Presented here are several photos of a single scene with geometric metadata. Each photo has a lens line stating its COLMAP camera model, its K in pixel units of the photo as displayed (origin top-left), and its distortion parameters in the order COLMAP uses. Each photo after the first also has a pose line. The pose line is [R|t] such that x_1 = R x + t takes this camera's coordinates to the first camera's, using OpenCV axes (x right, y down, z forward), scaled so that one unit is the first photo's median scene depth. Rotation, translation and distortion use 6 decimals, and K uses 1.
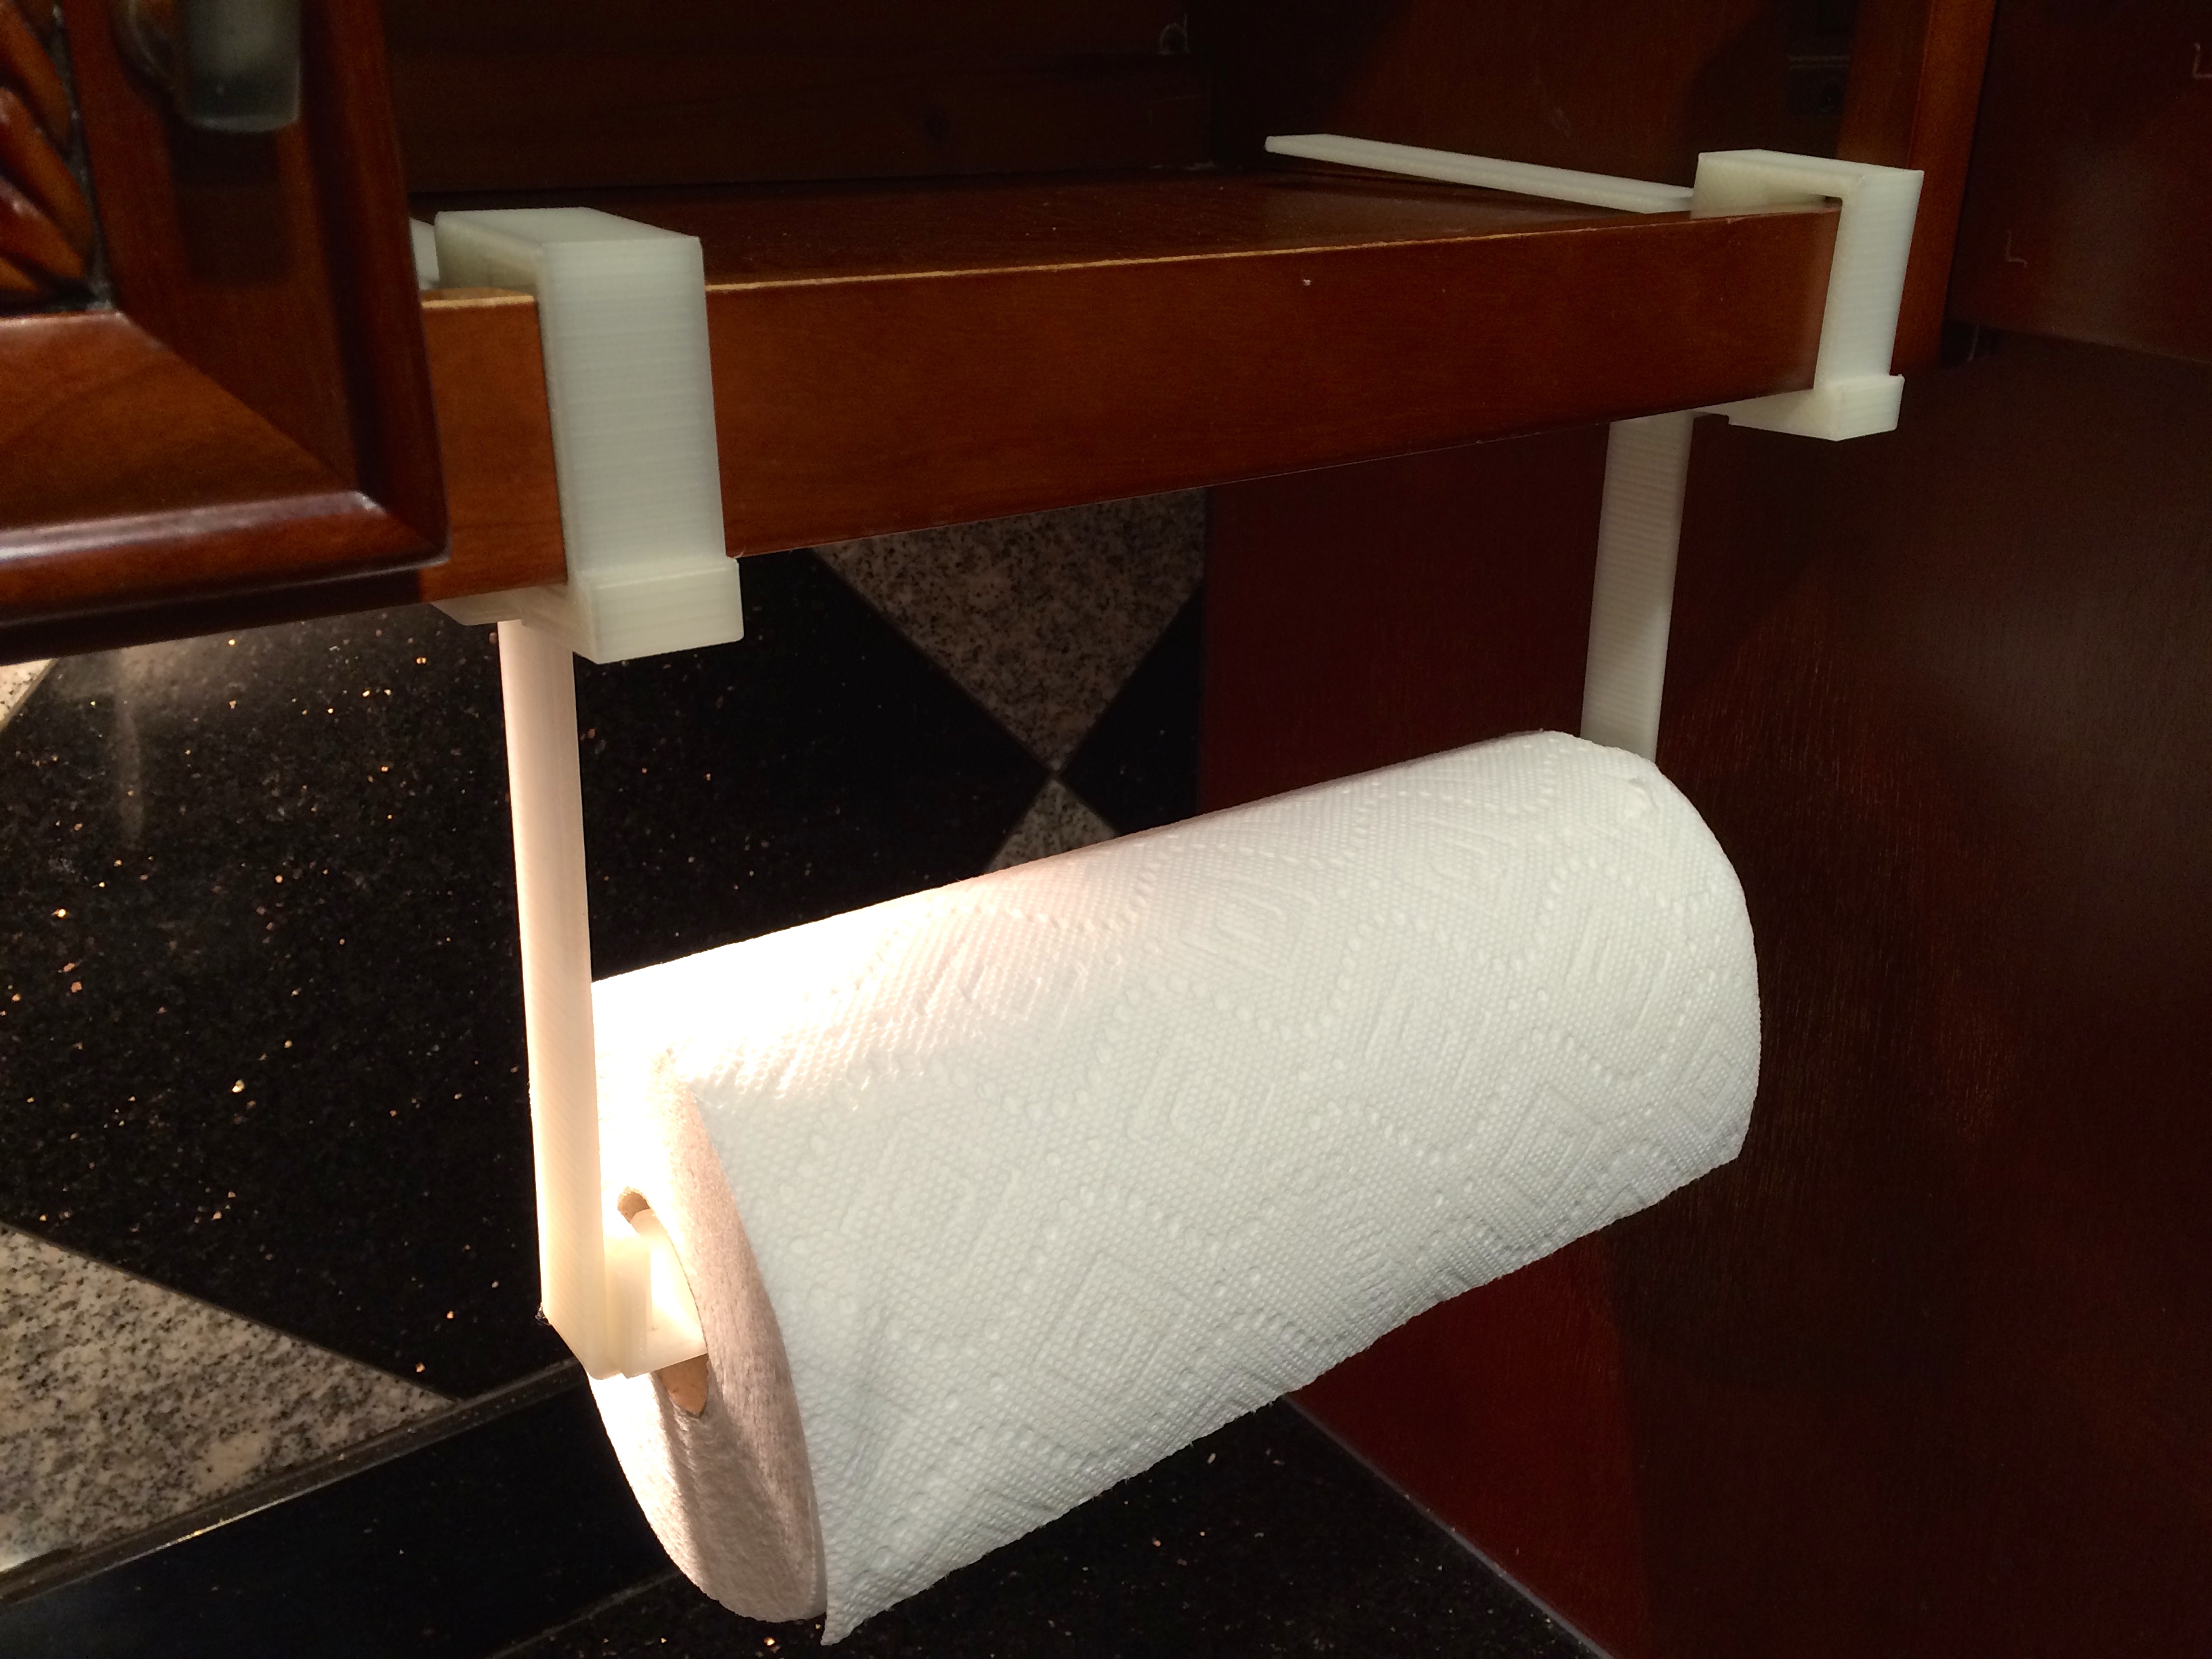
lens RADIAL K [[1891.0, 0, 1101.7], [0, 1891.0, 828.1], [0, 0, 1]] dist [0.078517, -0.116972]
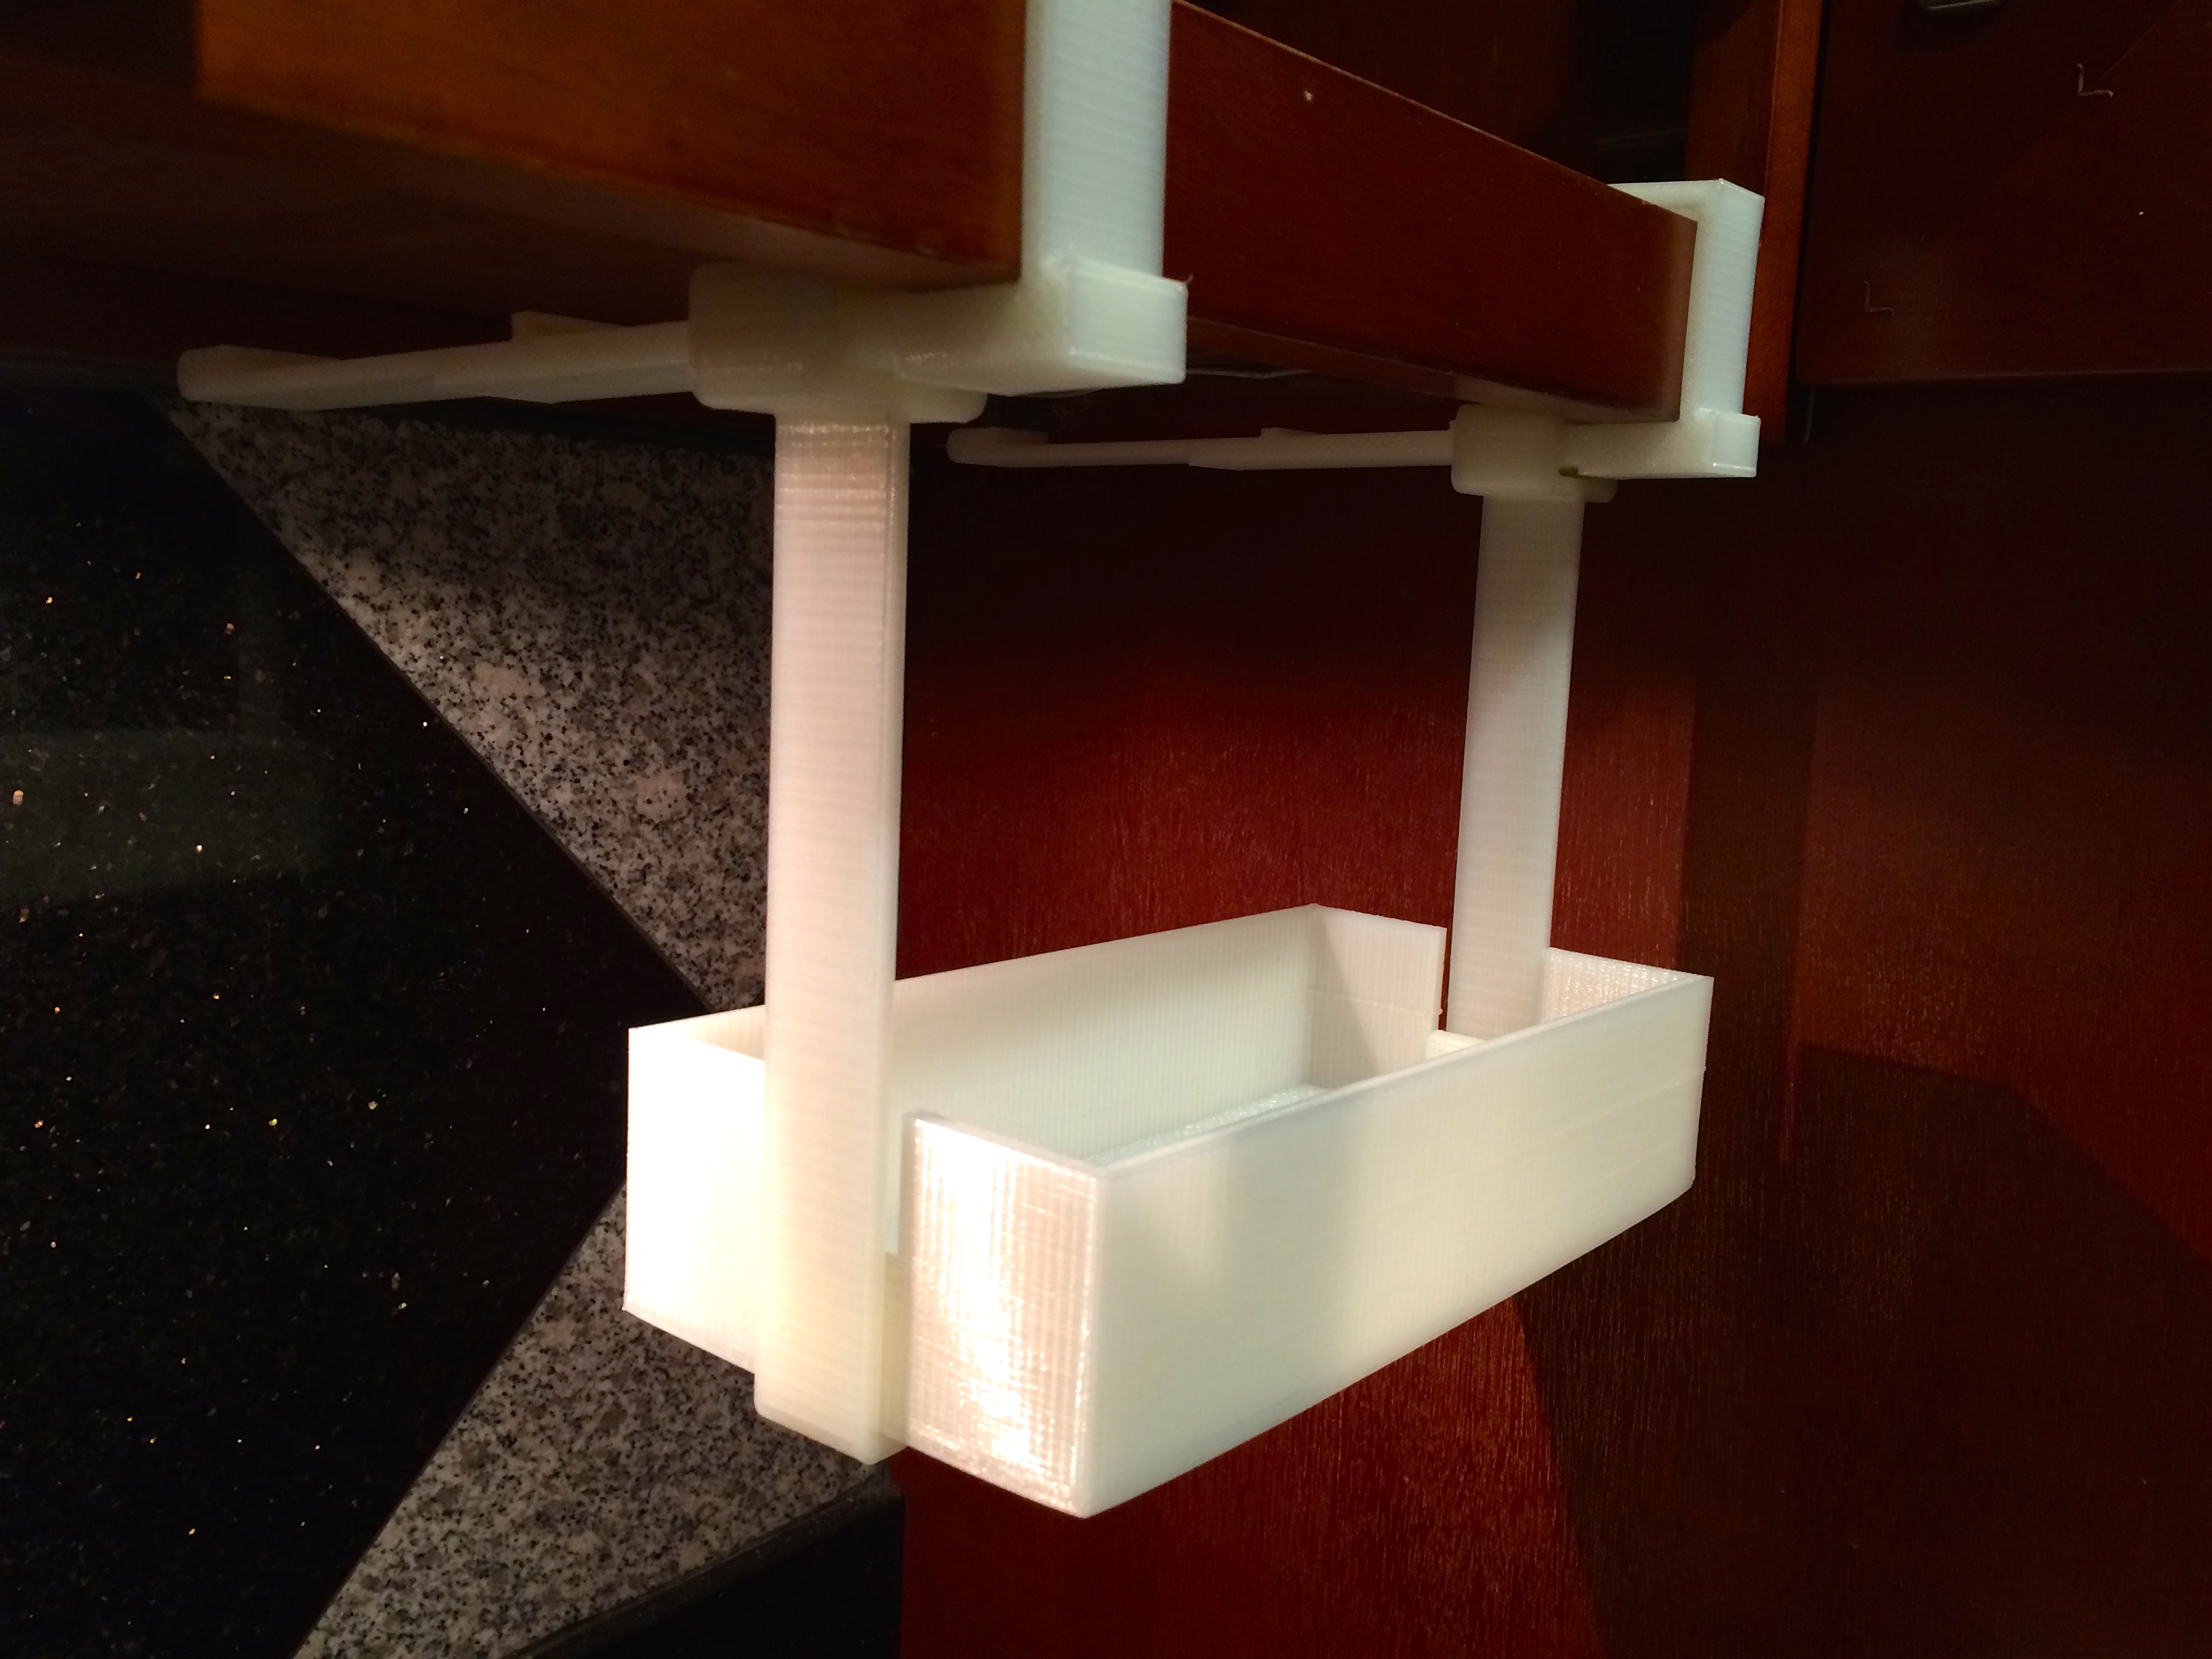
lens RADIAL K [[1893.2, 0, 1098.6], [0, 1893.2, 831.3], [0, 0, 1]] dist [0.088467, -0.135823]
pose [[0.964839, -0.004798, 0.262797, -0.095310], [0.067338, 0.970977, -0.229498, 0.096418], [-0.254069, 0.239124, 0.937160, 0.169482]]
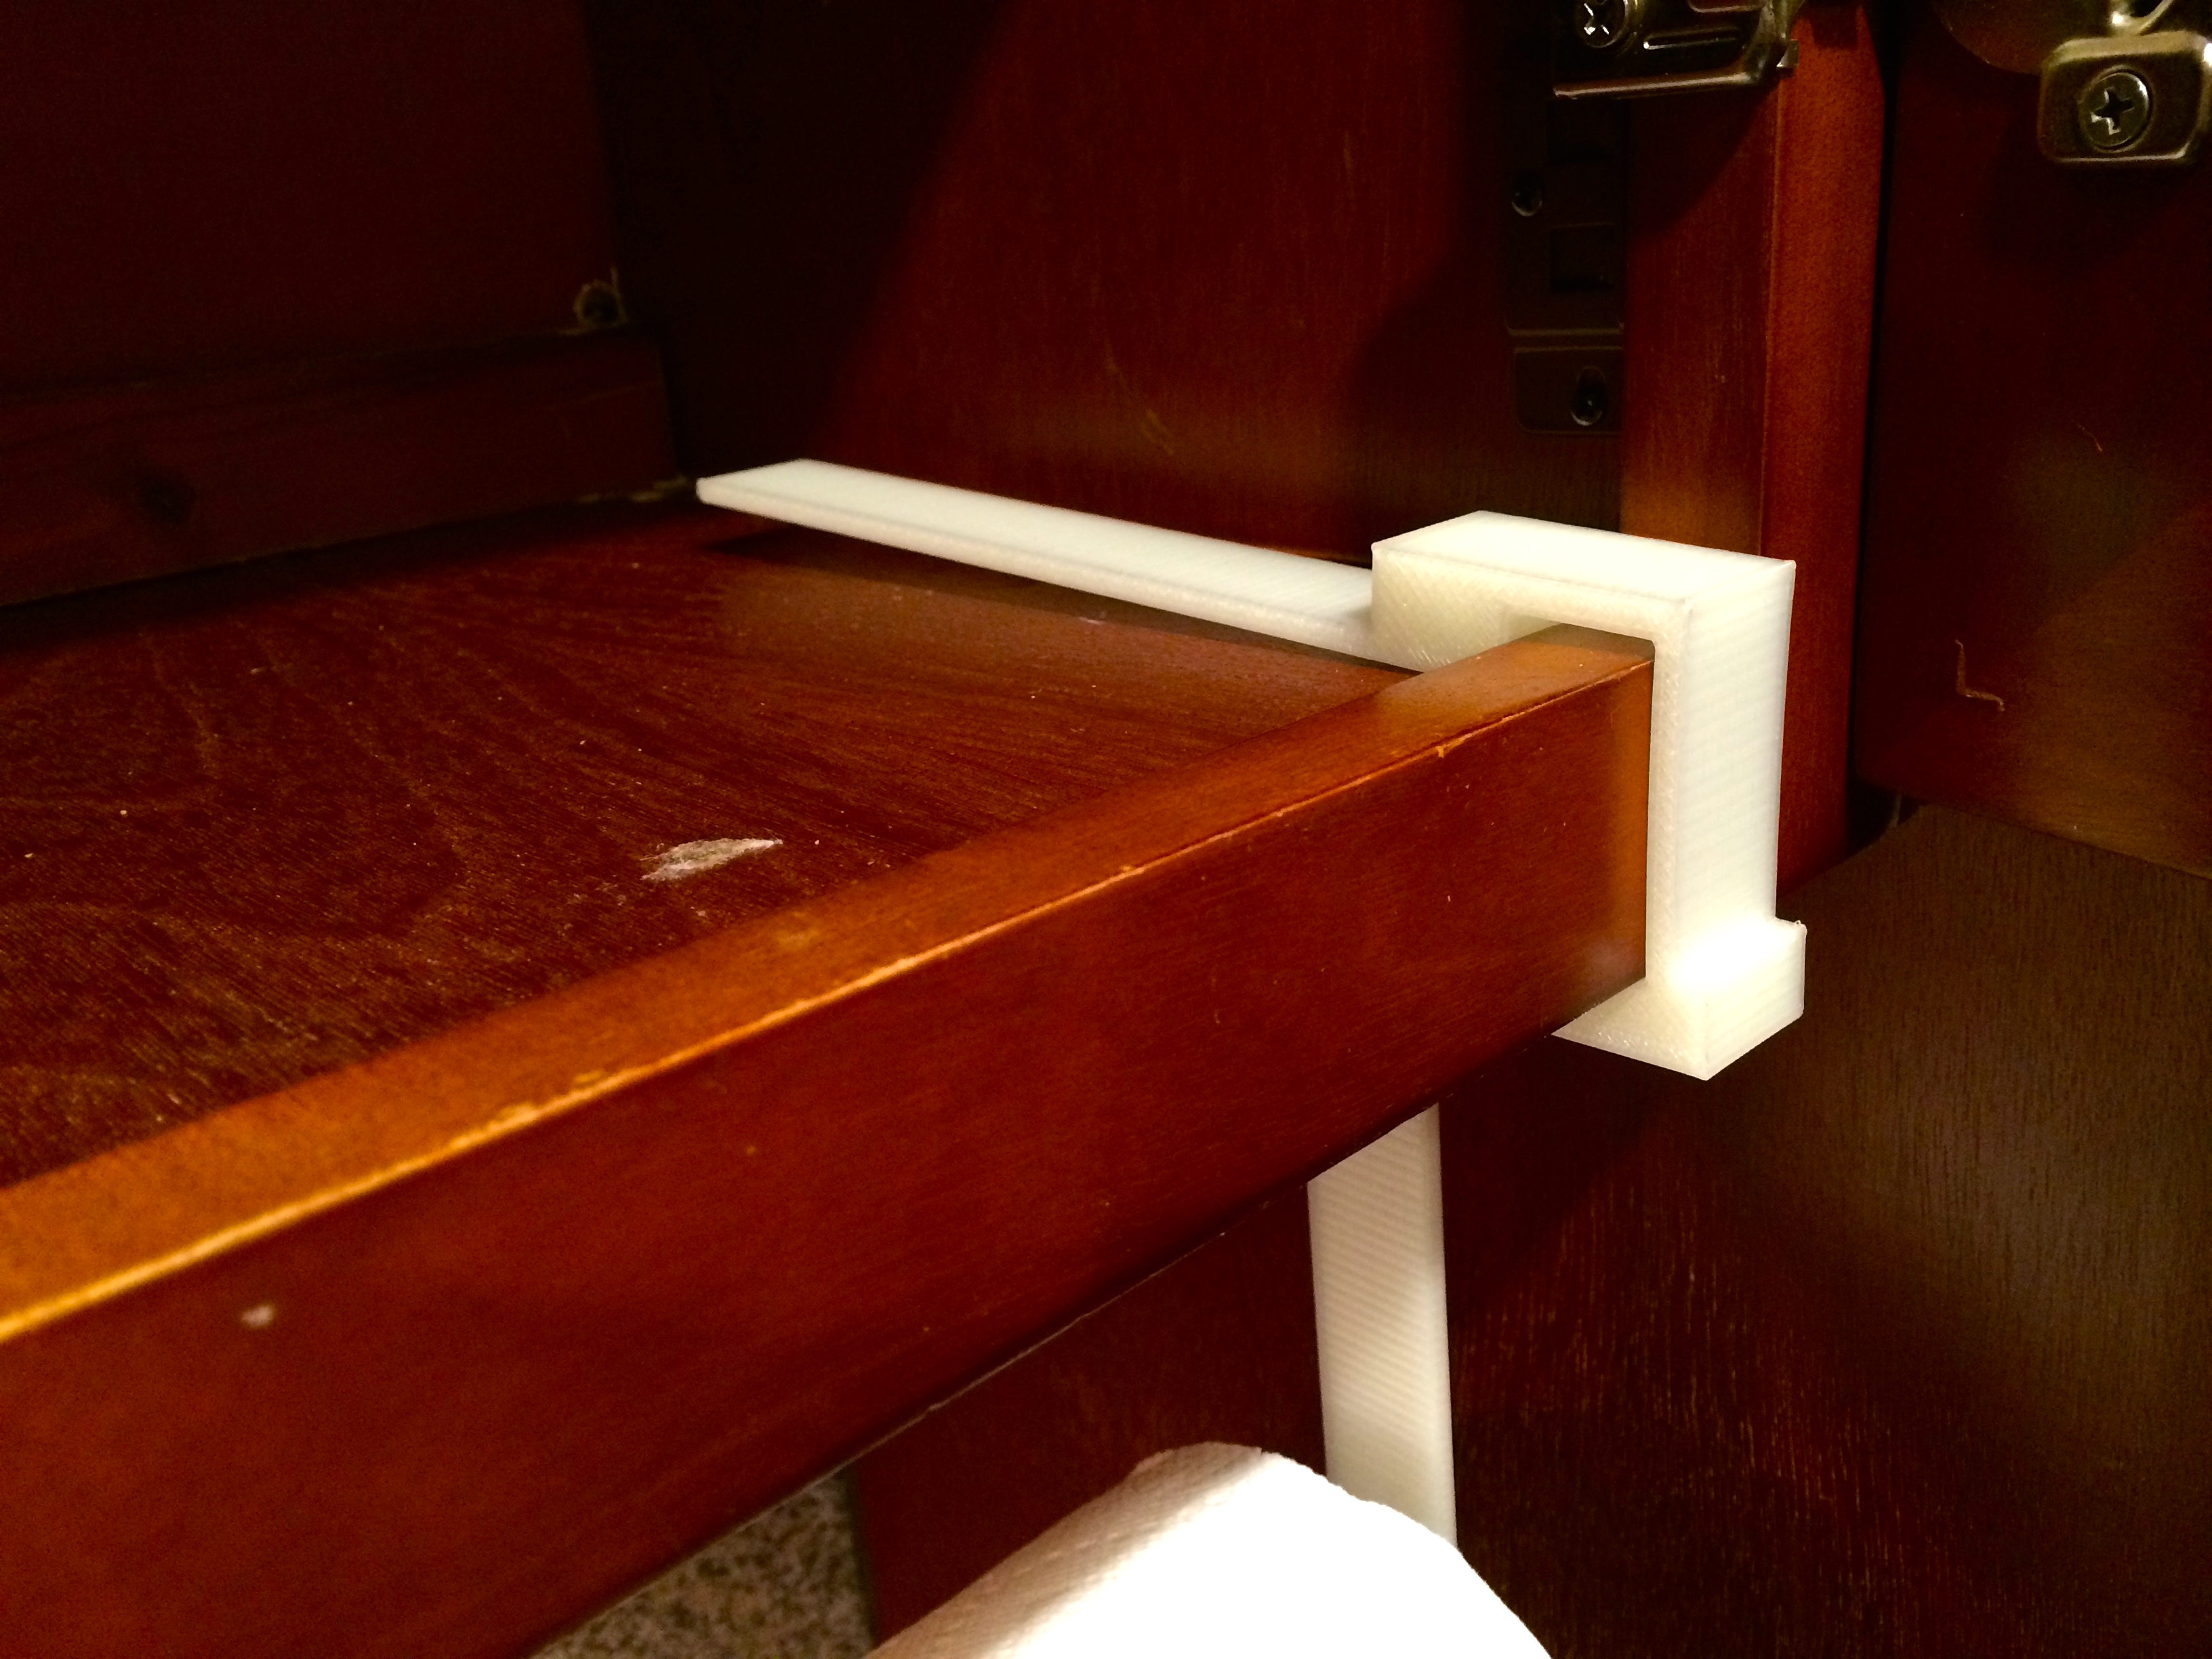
lens RADIAL K [[1911.4, 0, 1104.3], [0, 1911.4, 823.9], [0, 0, 1]] dist [0.076688, -0.120409]
pose [[0.987820, -0.117068, 0.102503, 0.114942], [0.123265, 0.990773, -0.056340, -0.167609], [-0.094962, 0.068289, 0.993136, 0.318203]]
